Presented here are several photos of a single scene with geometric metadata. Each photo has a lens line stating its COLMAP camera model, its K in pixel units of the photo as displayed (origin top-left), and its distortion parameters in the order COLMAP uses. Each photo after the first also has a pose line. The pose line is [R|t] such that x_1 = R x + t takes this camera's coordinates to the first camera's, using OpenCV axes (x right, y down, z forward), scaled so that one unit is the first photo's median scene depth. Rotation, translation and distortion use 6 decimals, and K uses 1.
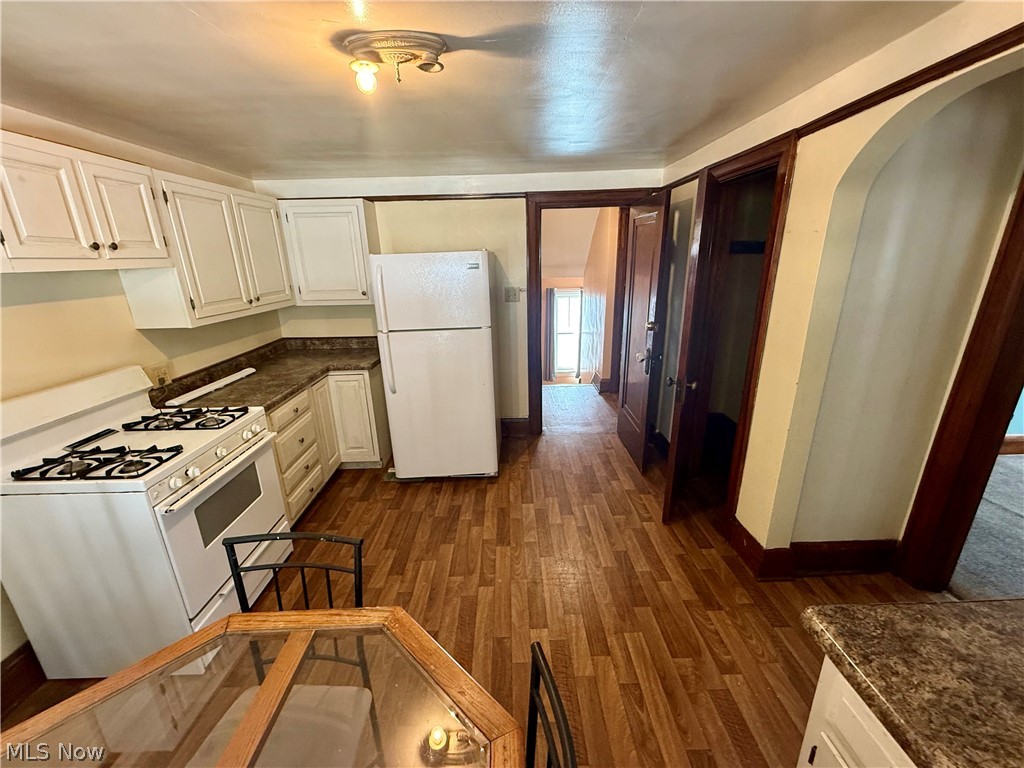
lens RADIAL K [[408.4, 0, 507.8], [0, 408.4, 384.3], [0, 0, 1]] dist [-0.001482, 0.000124]
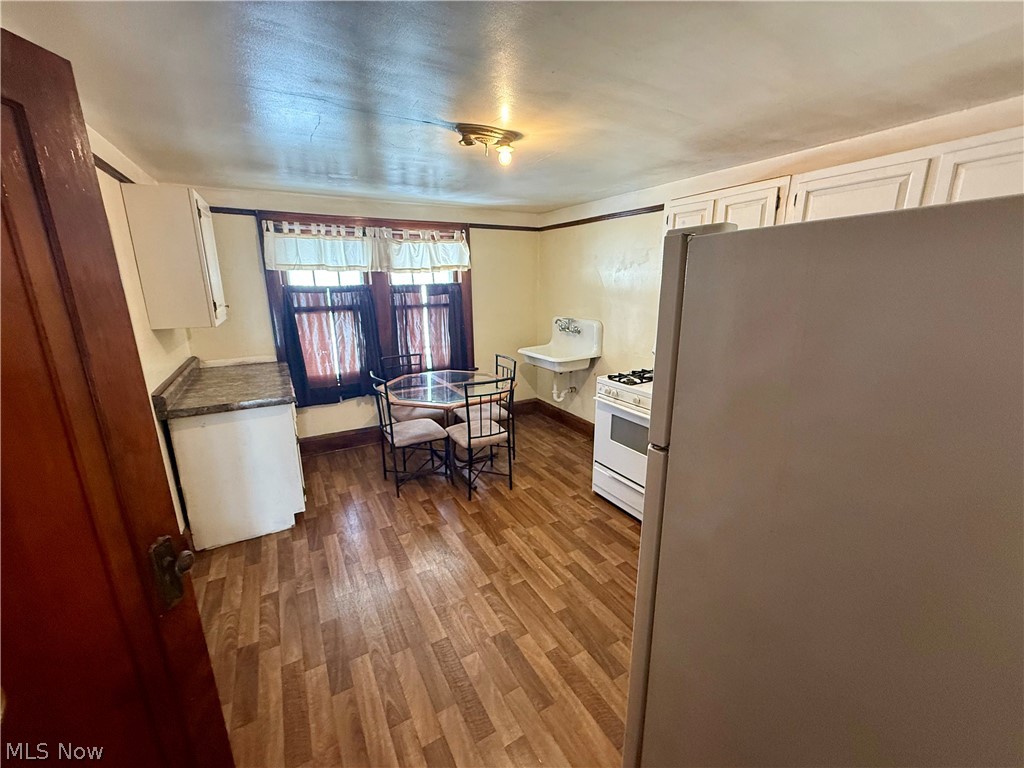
lens RADIAL K [[408.4, 0, 507.8], [0, 408.4, 384.3], [0, 0, 1]] dist [-0.001482, 0.000124]
pose [[-0.870684, 0.150649, -0.468203, 0.296754], [-0.115680, 0.862508, 0.492643, -0.446359], [0.478045, 0.483098, -0.733545, 1.498339]]
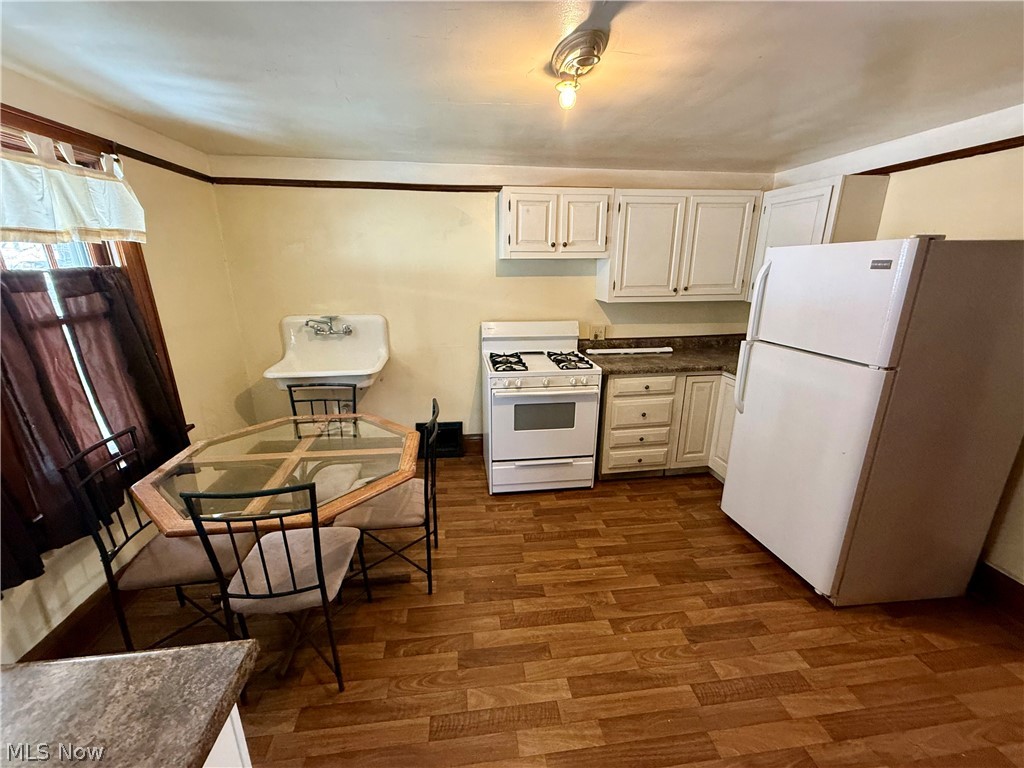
lens RADIAL K [[408.4, 0, 507.8], [0, 408.4, 384.3], [0, 0, 1]] dist [-0.001482, 0.000124]
pose [[0.117306, 0.303224, -0.945672, 0.576999], [-0.294318, 0.920081, 0.258509, -0.141093], [0.948481, 0.248003, 0.197175, 0.474083]]
